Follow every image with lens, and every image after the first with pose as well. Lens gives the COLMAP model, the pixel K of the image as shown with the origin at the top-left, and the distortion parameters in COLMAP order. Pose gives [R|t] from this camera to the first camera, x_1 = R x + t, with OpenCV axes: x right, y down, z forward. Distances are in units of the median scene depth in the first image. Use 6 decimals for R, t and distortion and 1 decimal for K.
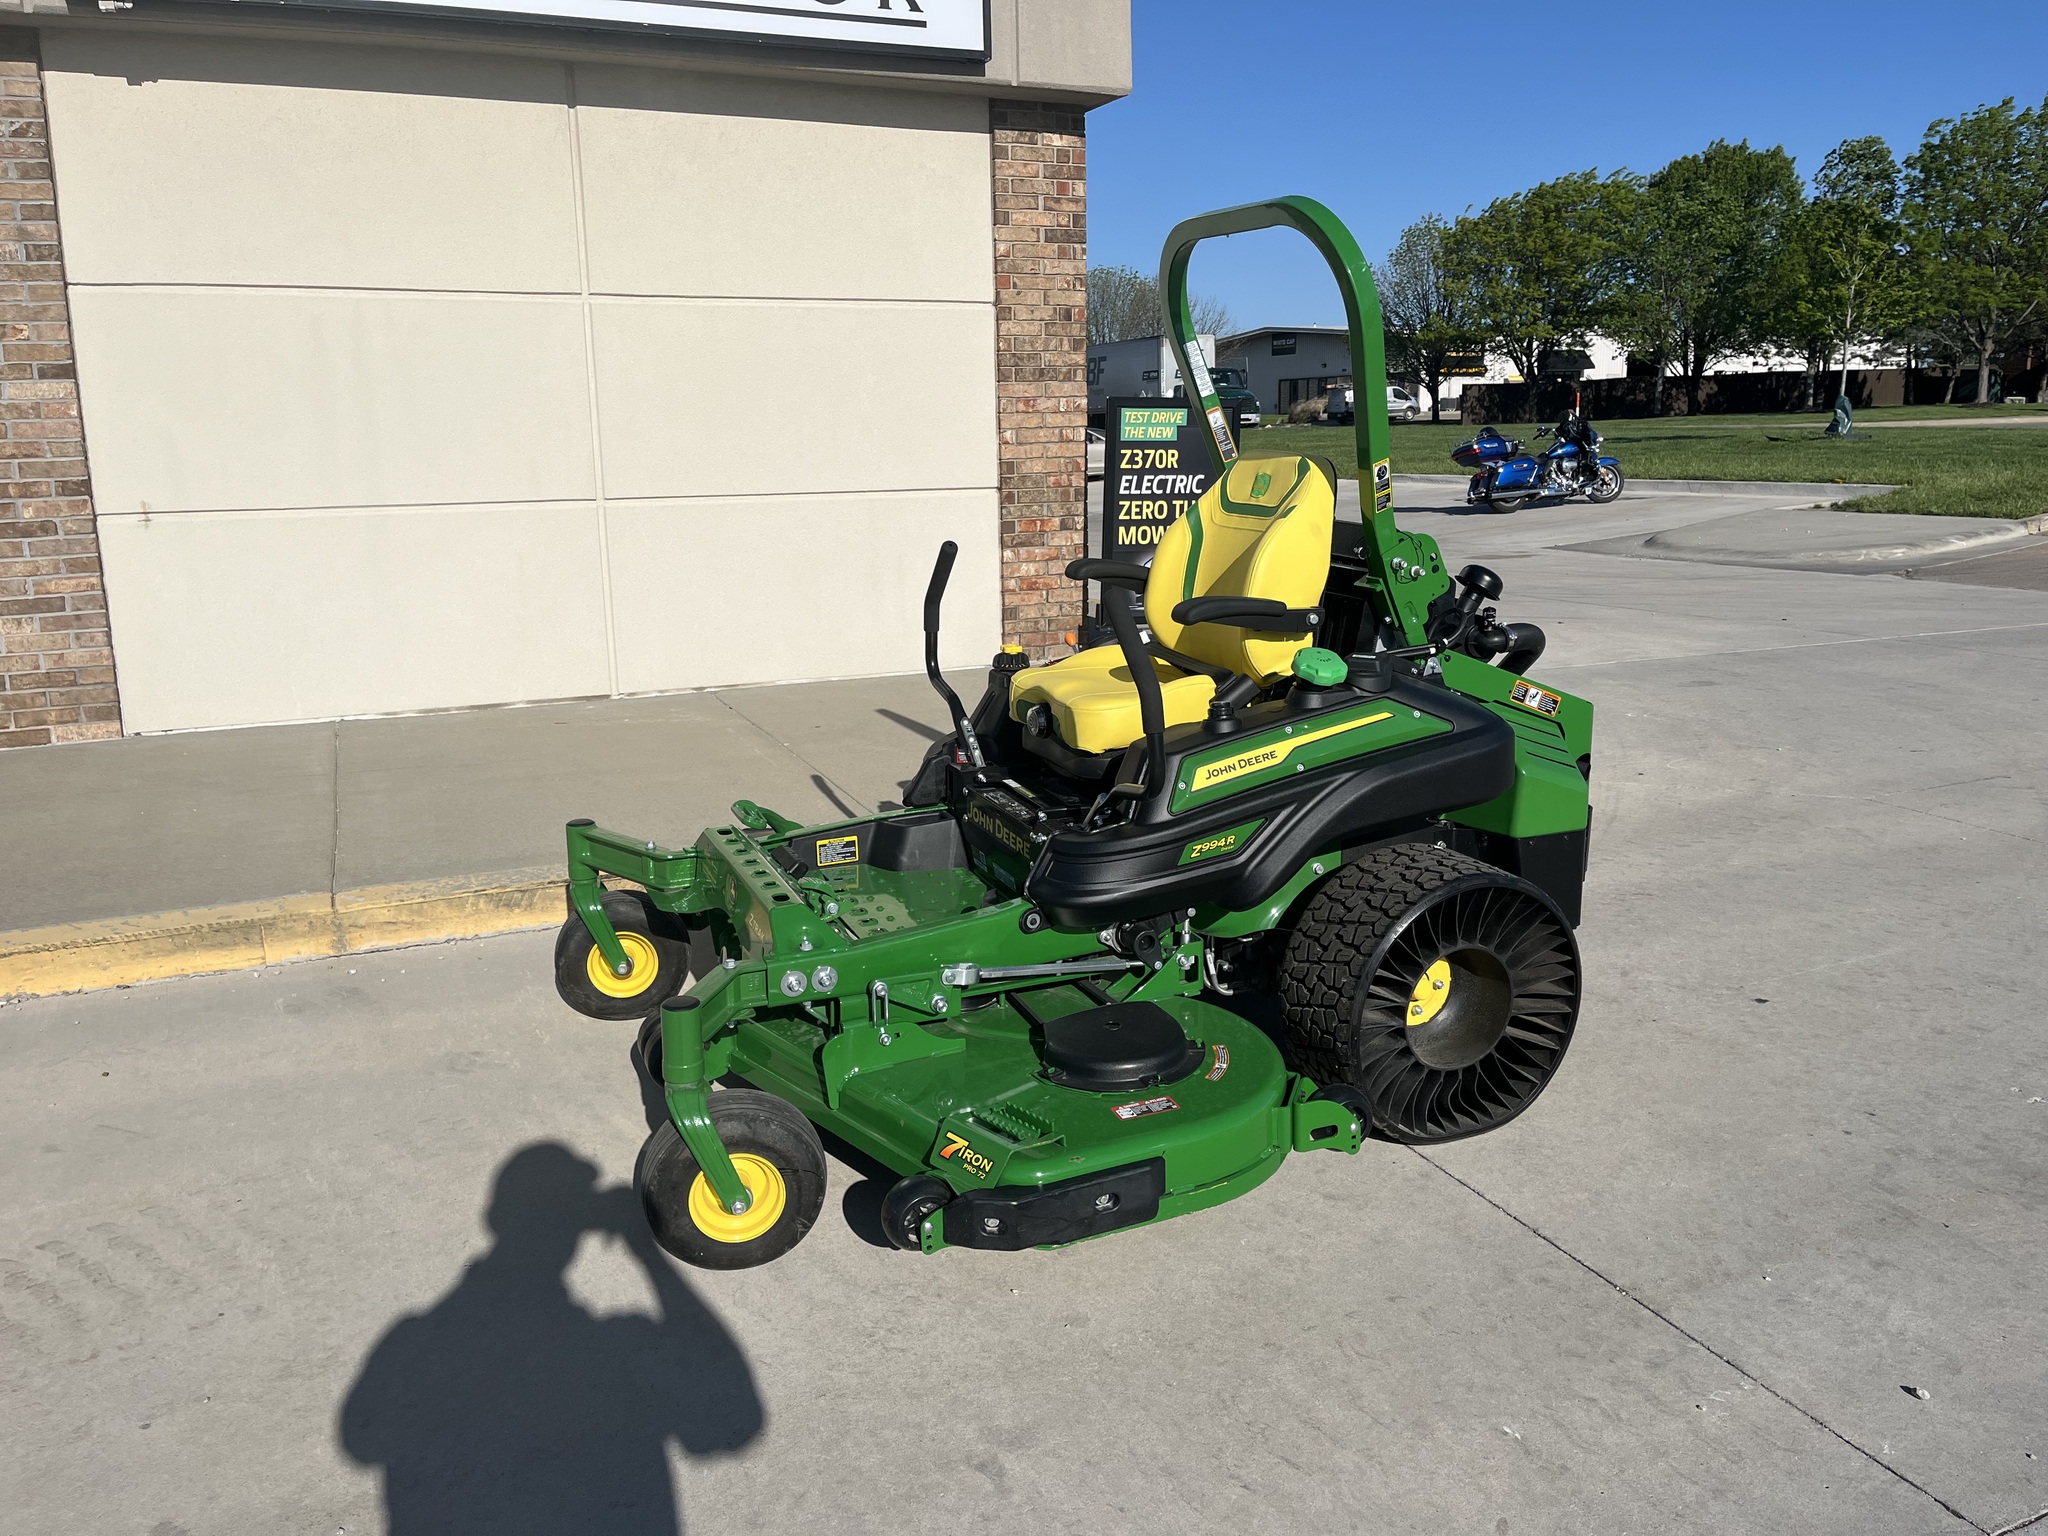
lens RADIAL K [[1548.1, 0, 1015.0], [0, 1548.1, 753.4], [0, 0, 1]] dist [0.074726, -0.102156]
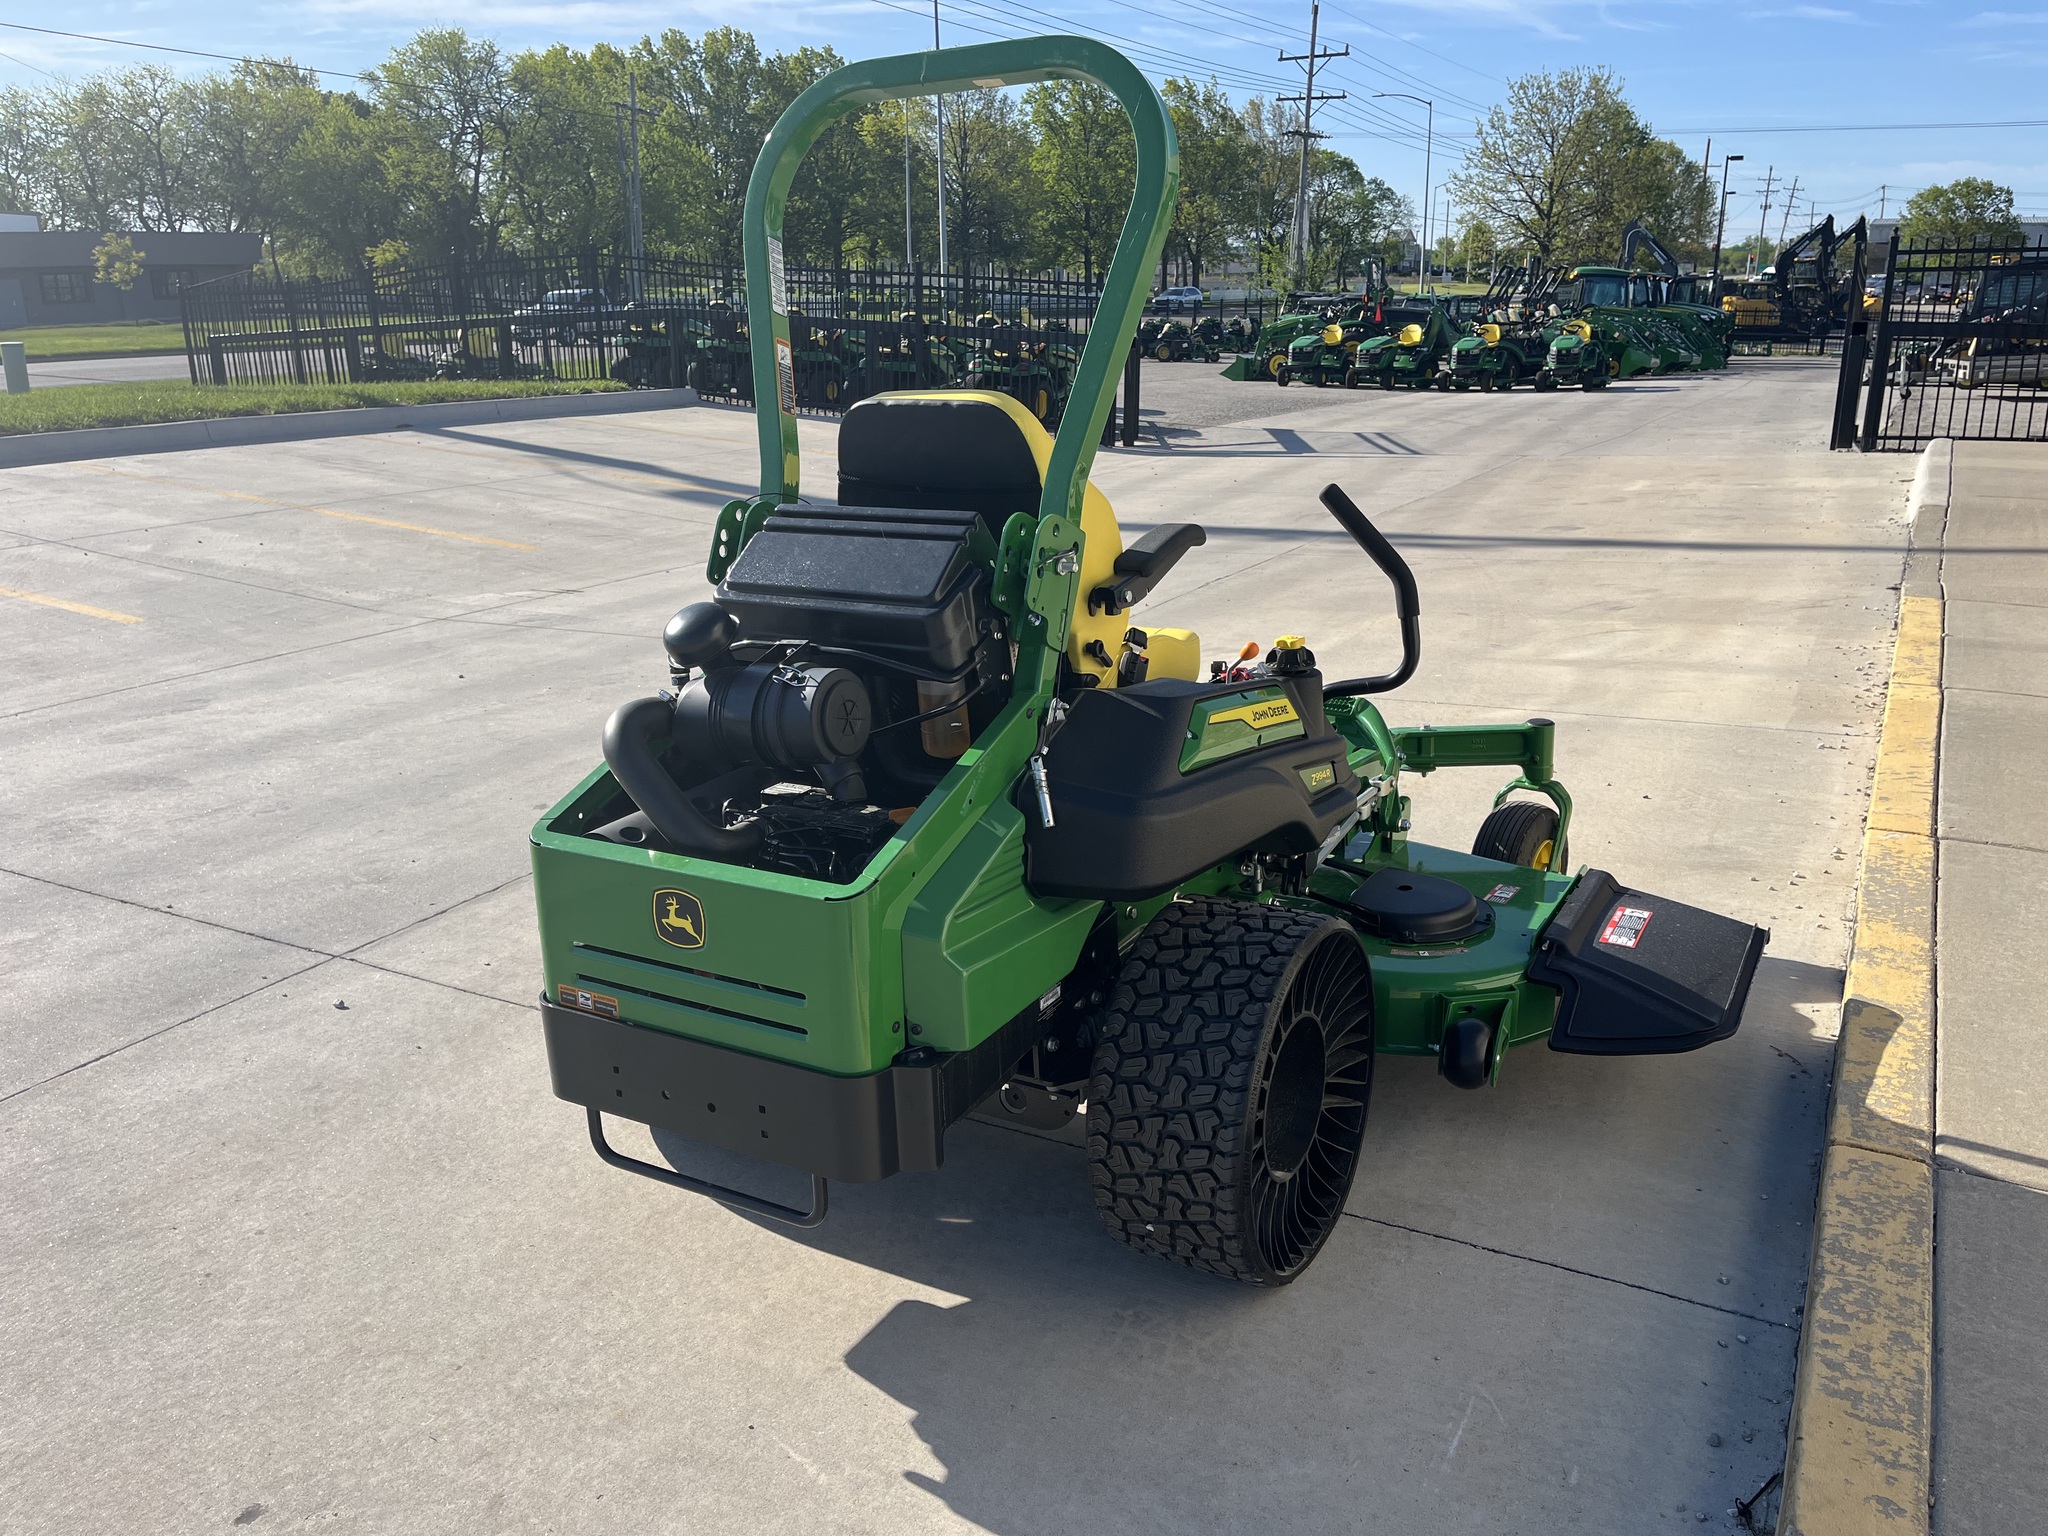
lens RADIAL K [[1547.5, 0, 1030.8], [0, 1547.5, 768.6], [0, 0, 1]] dist [0.079123, -0.109789]
pose [[-0.801071, 0.205748, -0.562097, 0.262001], [-0.098329, 0.881076, 0.462640, -0.171711], [0.590437, 0.425878, -0.685574, 0.722586]]
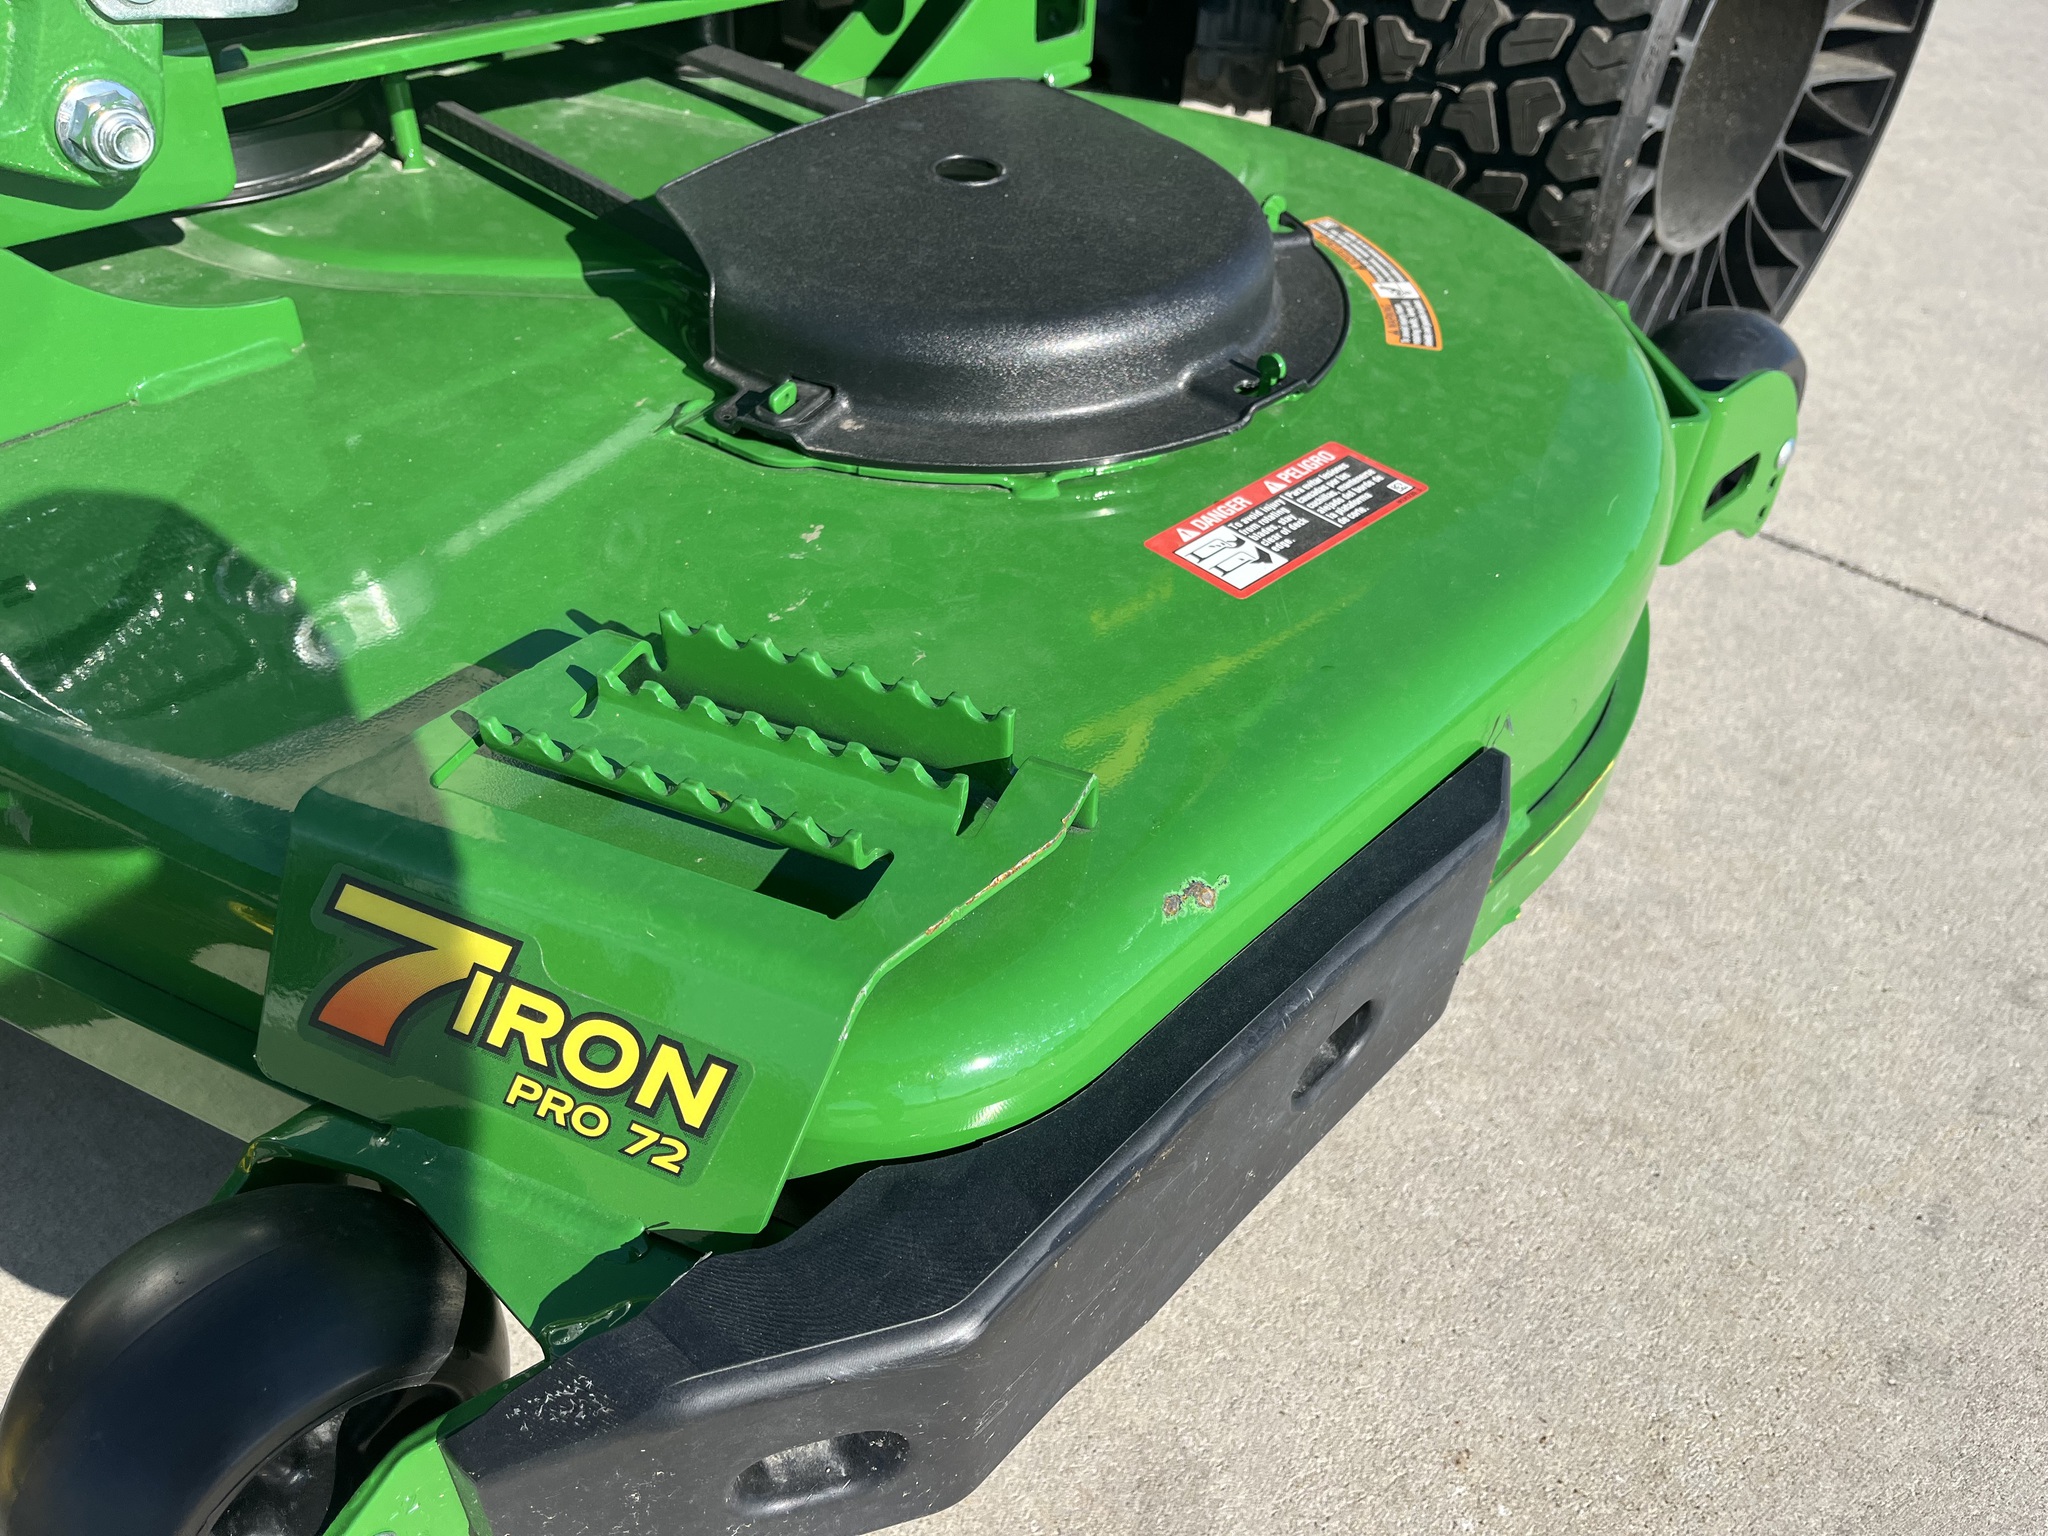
lens RADIAL K [[1545.2, 0, 1045.1], [0, 1545.2, 776.2], [0, 0, 1]] dist [0.073337, -0.096966]
pose [[0.908454, -0.217127, 0.357165, -0.011179], [0.032758, 0.888849, 0.457028, 0.056937], [-0.416698, -0.403489, 0.814591, 0.291807]]
